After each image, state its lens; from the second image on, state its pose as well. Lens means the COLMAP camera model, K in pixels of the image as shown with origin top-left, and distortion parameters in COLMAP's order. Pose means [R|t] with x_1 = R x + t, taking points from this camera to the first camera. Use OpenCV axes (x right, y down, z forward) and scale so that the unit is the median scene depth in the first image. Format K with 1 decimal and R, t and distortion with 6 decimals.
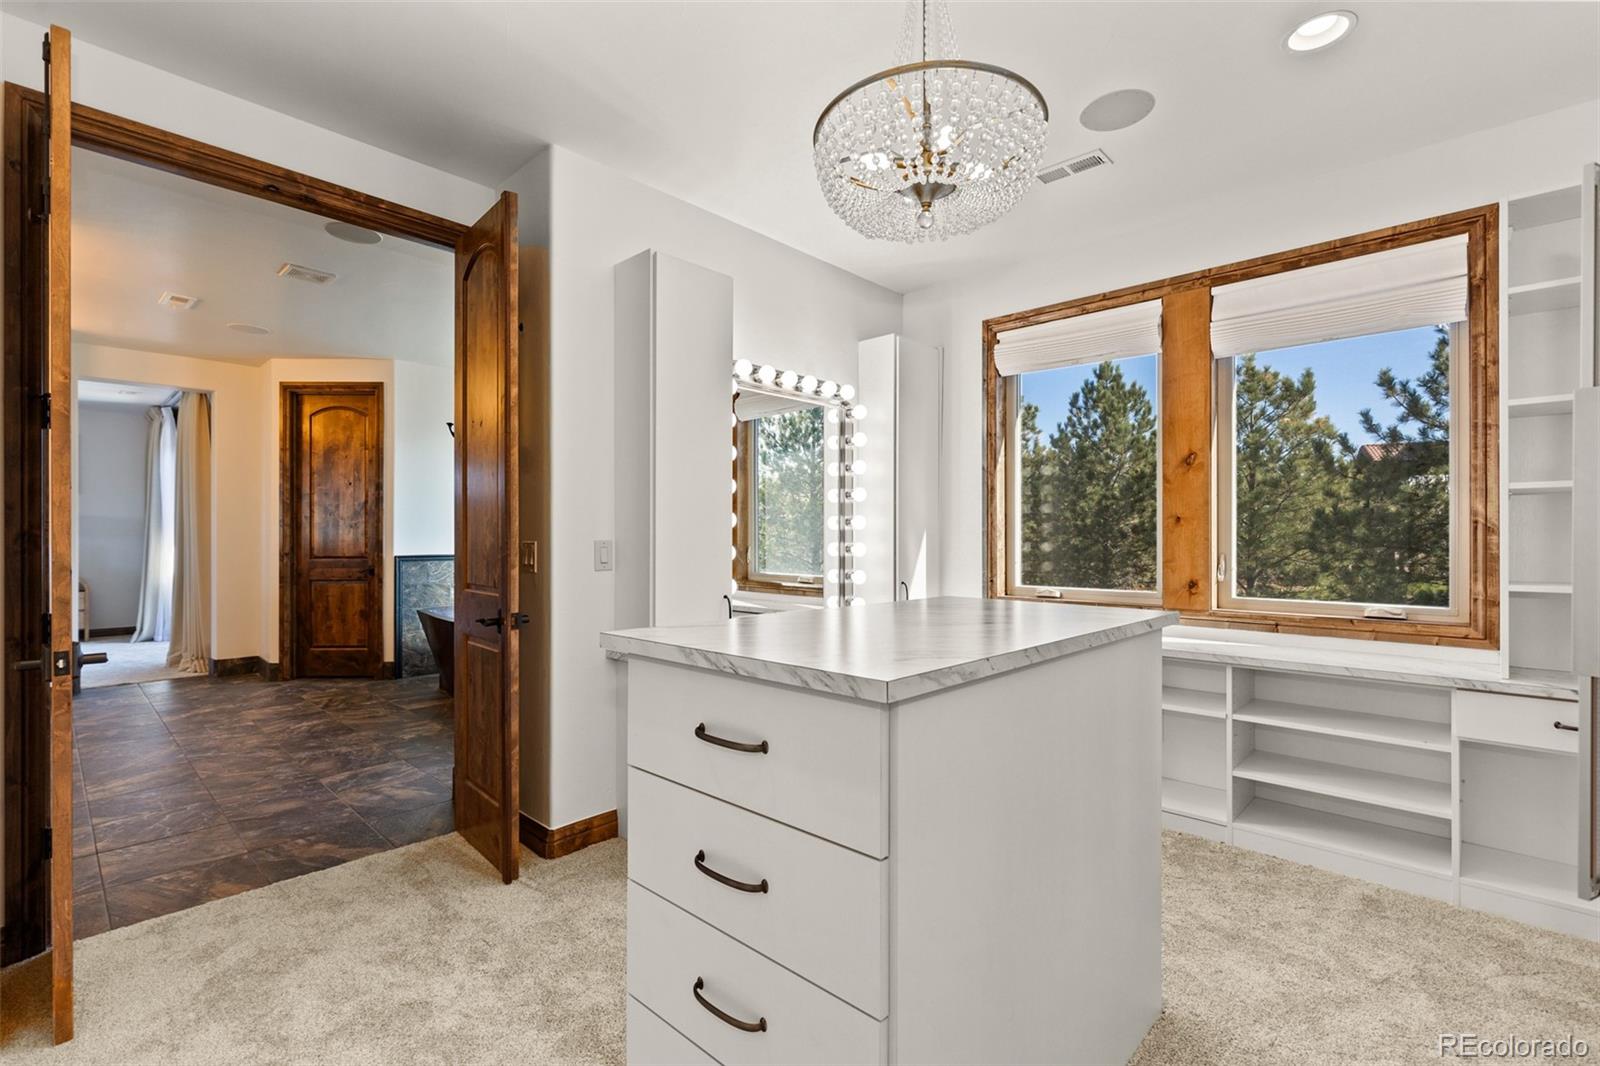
lens RADIAL K [[714.4, 0, 801.8], [0, 714.4, 538.3], [0, 0, 1]] dist [0.004377, -0.001467]
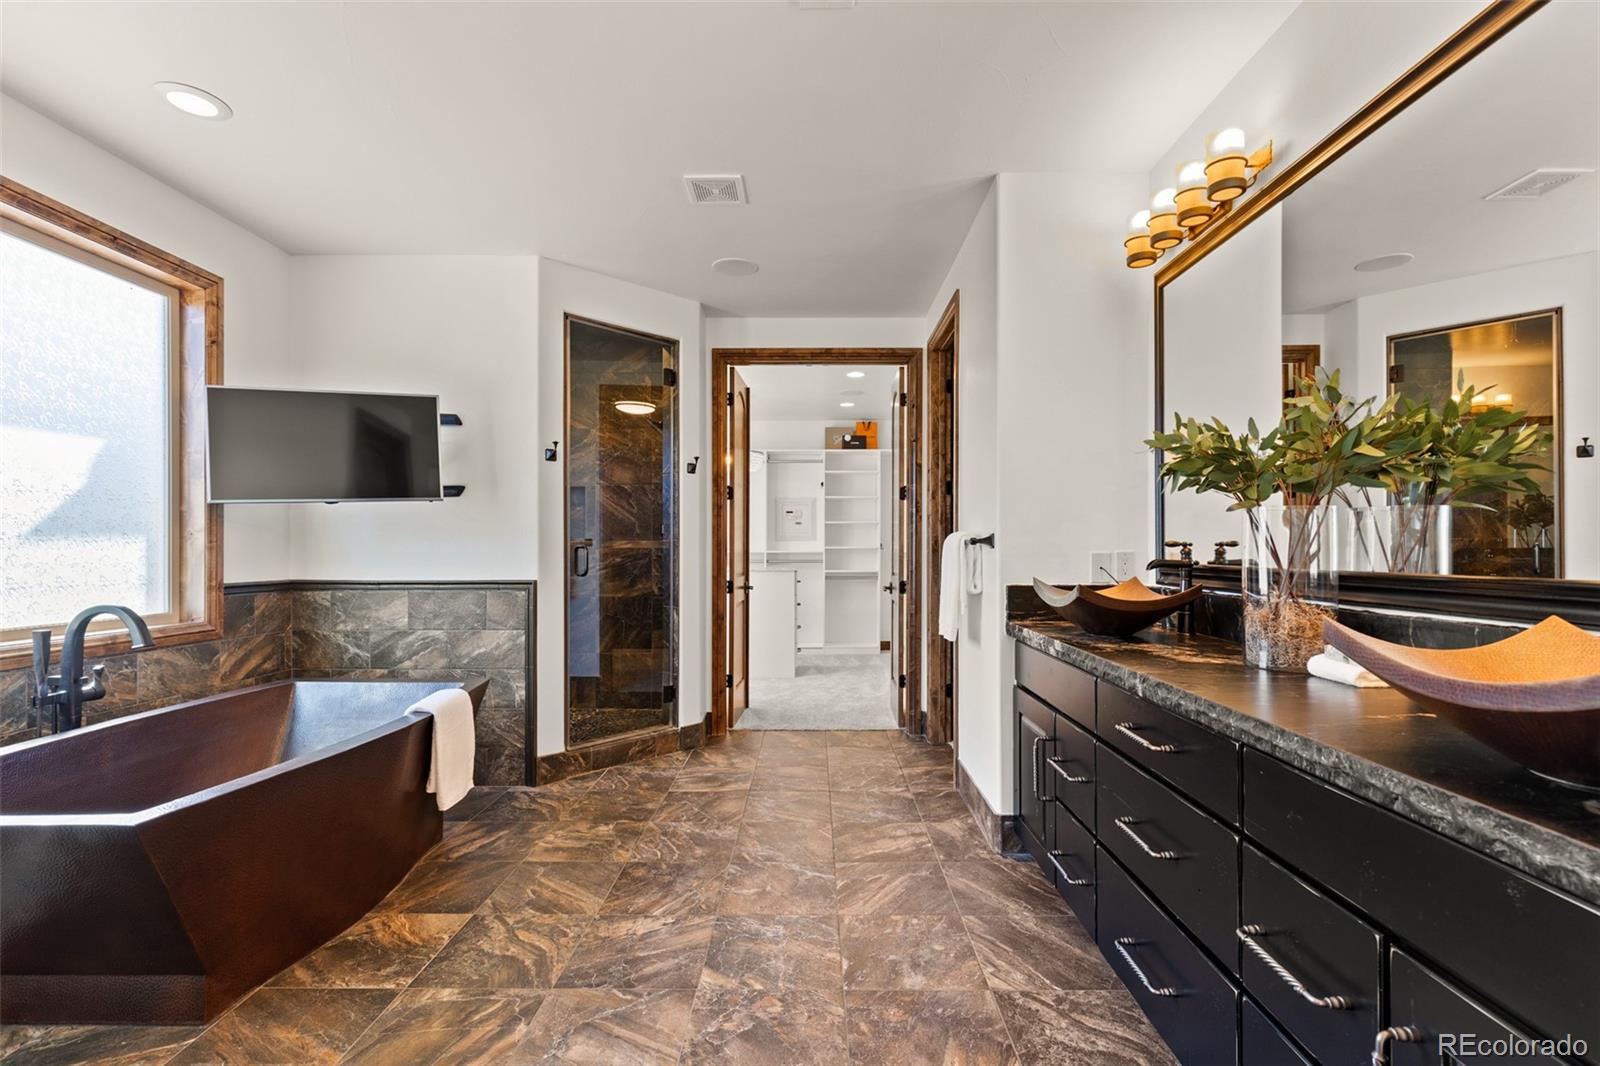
lens RADIAL K [[714.4, 0, 801.8], [0, 714.4, 538.3], [0, 0, 1]] dist [0.004377, -0.001467]
pose [[-0.676190, 0.010209, 0.736656, -1.454019], [-0.000161, 0.999902, -0.014006, -0.000045], [-0.736727, -0.009589, -0.676122, 1.612168]]
